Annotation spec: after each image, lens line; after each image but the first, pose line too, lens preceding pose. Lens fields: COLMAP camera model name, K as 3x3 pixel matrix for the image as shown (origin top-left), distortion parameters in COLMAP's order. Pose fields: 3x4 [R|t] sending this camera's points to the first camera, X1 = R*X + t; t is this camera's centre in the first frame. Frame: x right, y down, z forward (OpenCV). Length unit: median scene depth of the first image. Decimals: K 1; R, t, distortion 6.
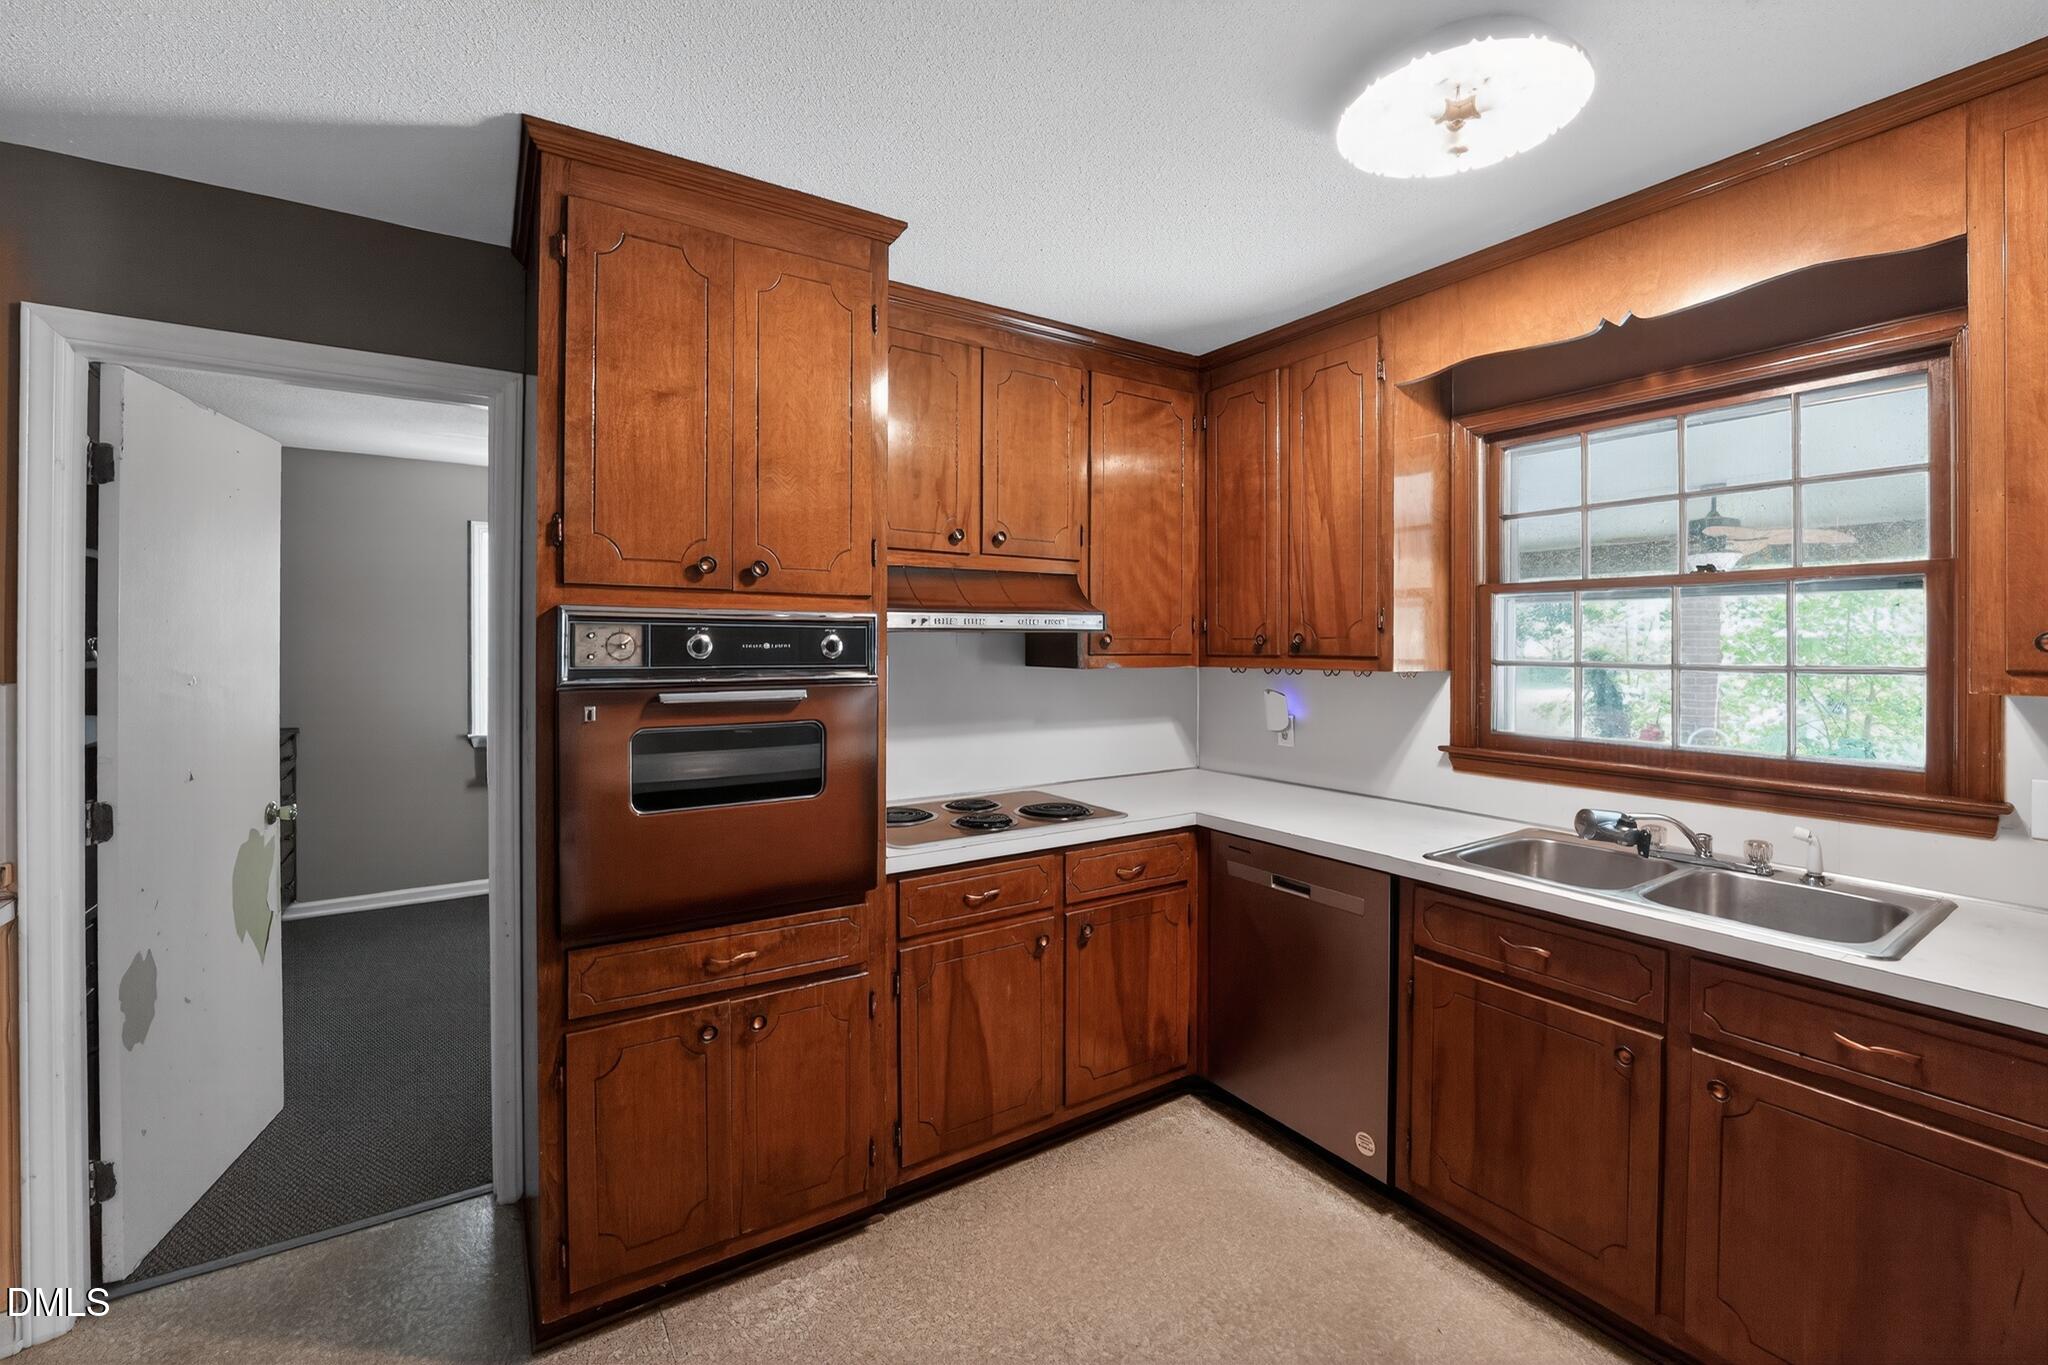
lens RADIAL K [[843.4, 0, 1028.1], [0, 843.4, 648.5], [0, 0, 1]] dist [-0.020985, 0.000378]
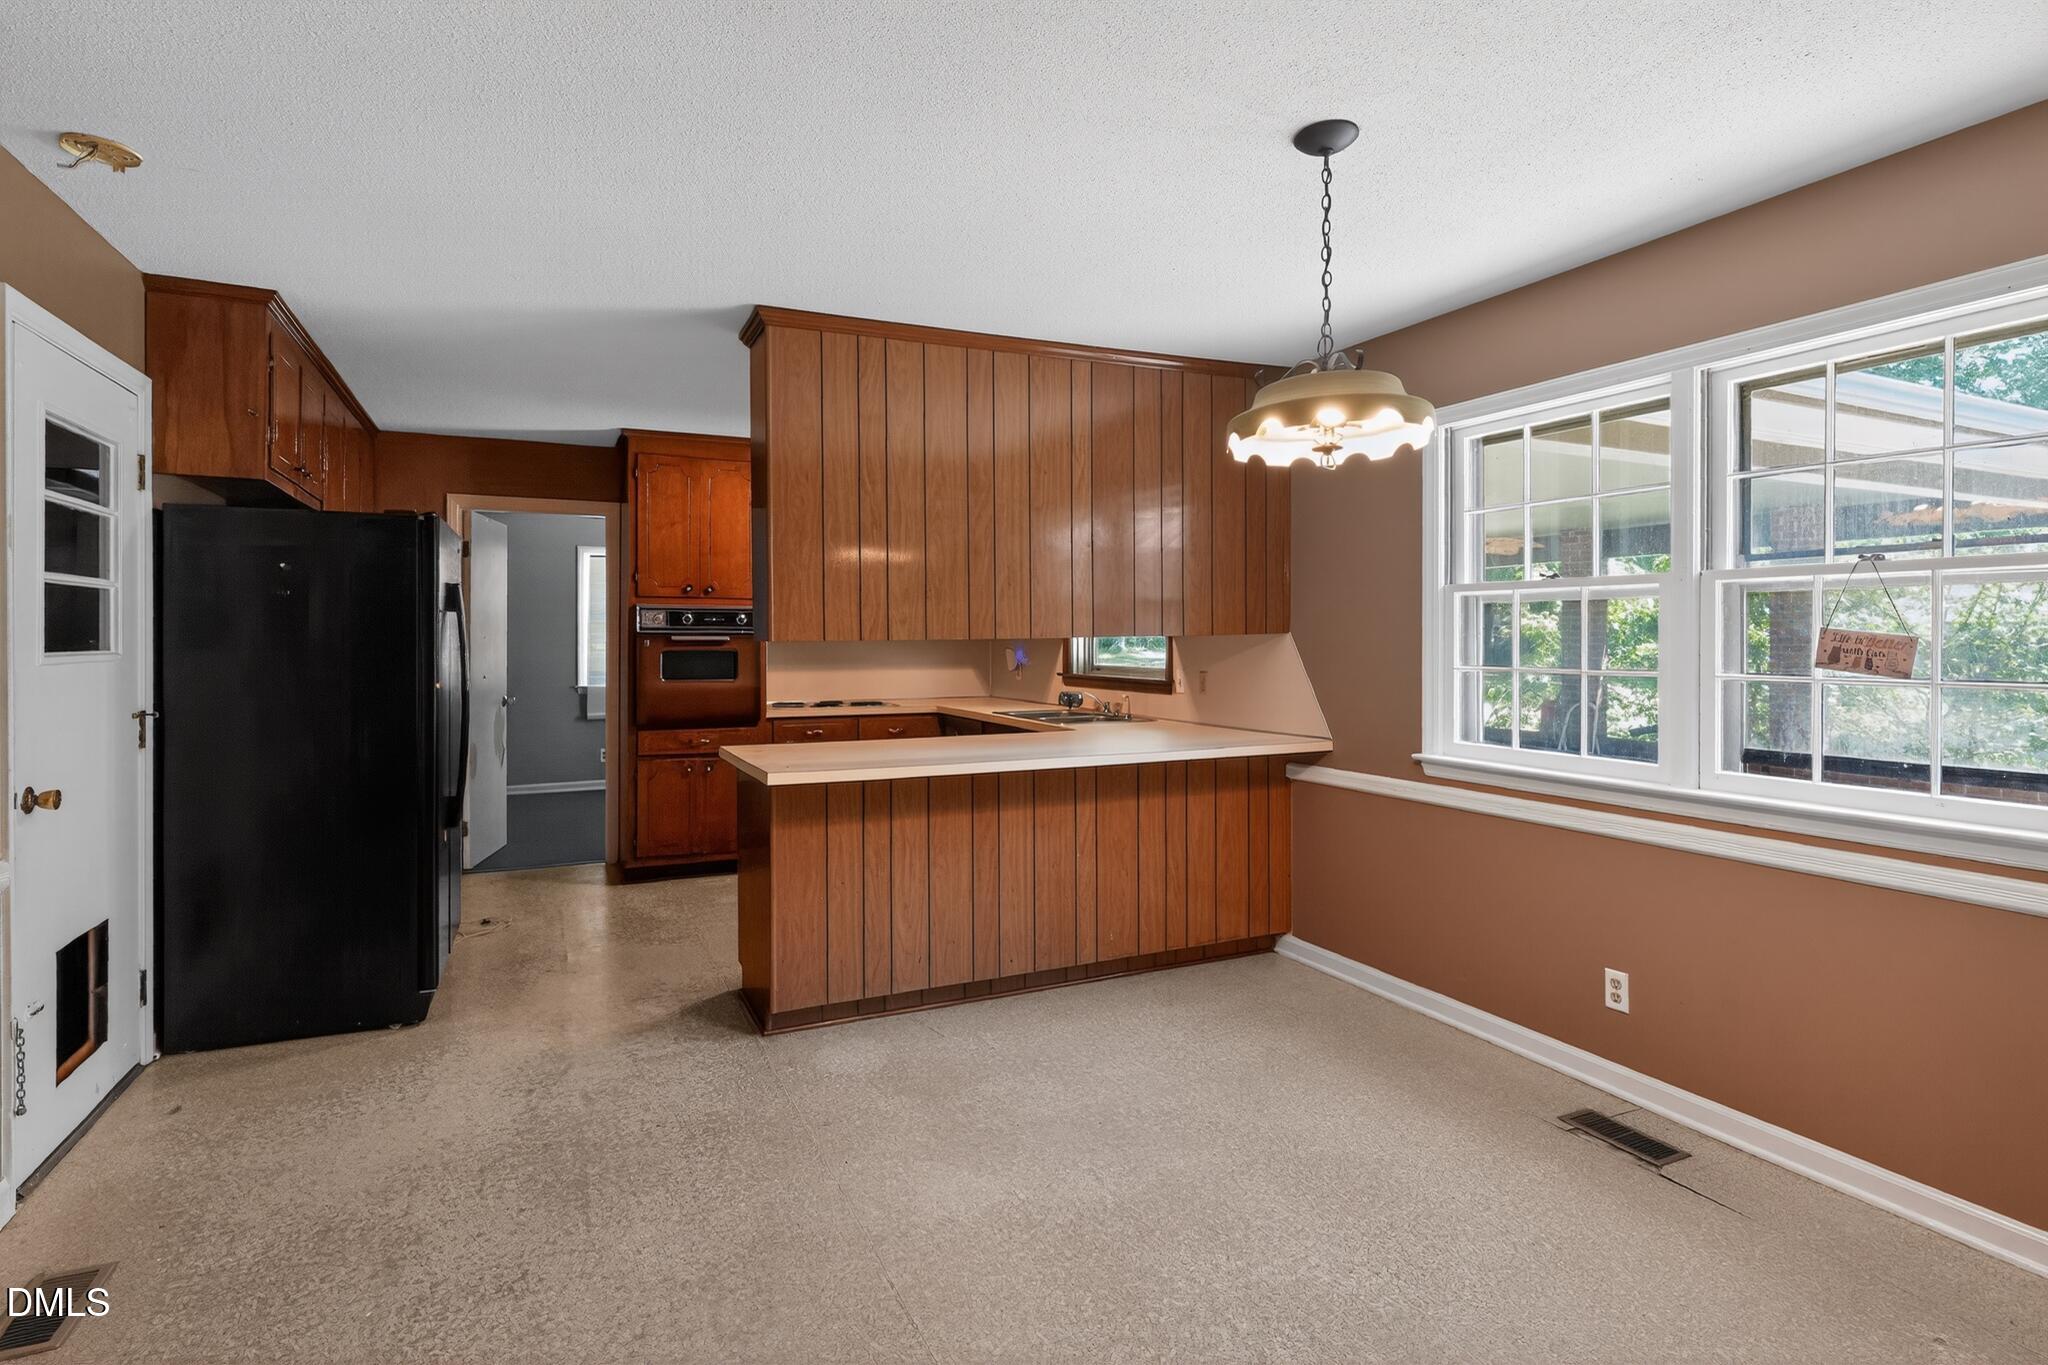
lens RADIAL K [[1034.1, 0, 1022.4], [0, 1034.1, 645.3], [0, 0, 1]] dist [-0.000059, 0.000310]
pose [[0.989349, 0.002218, -0.145546, 0.989506], [-0.001876, 0.999995, 0.002485, 0.061654], [0.145551, -0.002185, 0.989348, -1.808644]]
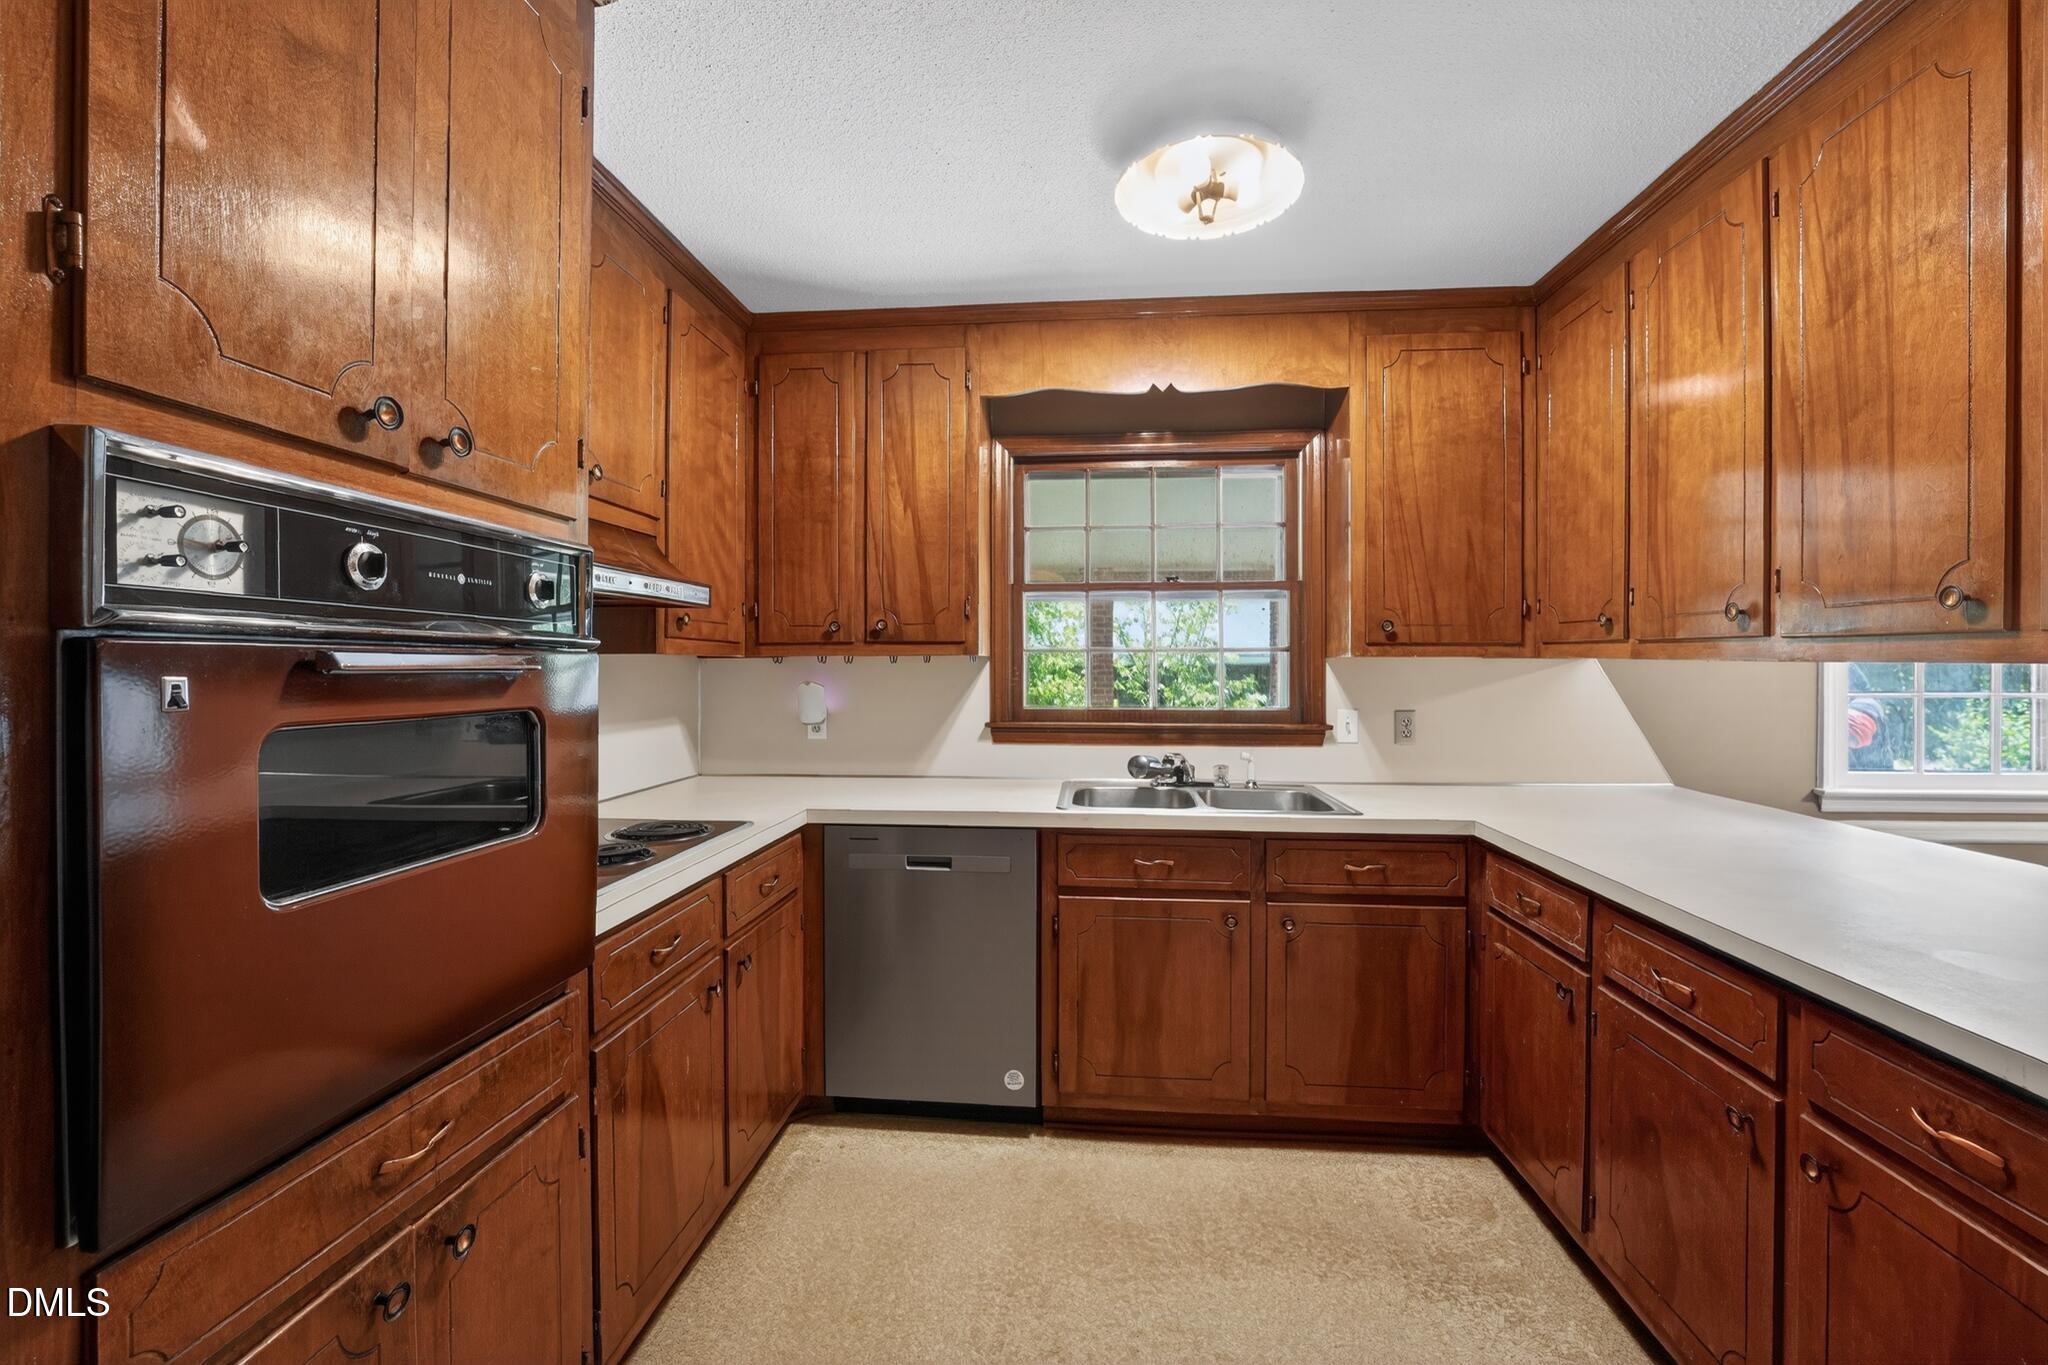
lens RADIAL K [[836.1, 0, 998.0], [0, 836.1, 670.5], [0, 0, 1]] dist [-0.017725, 0.000033]
pose [[0.636308, -0.004484, 0.771422, -0.479507], [0.006107, 0.999981, 0.000774, 0.056998], [-0.771411, 0.004219, 0.636323, 0.336916]]
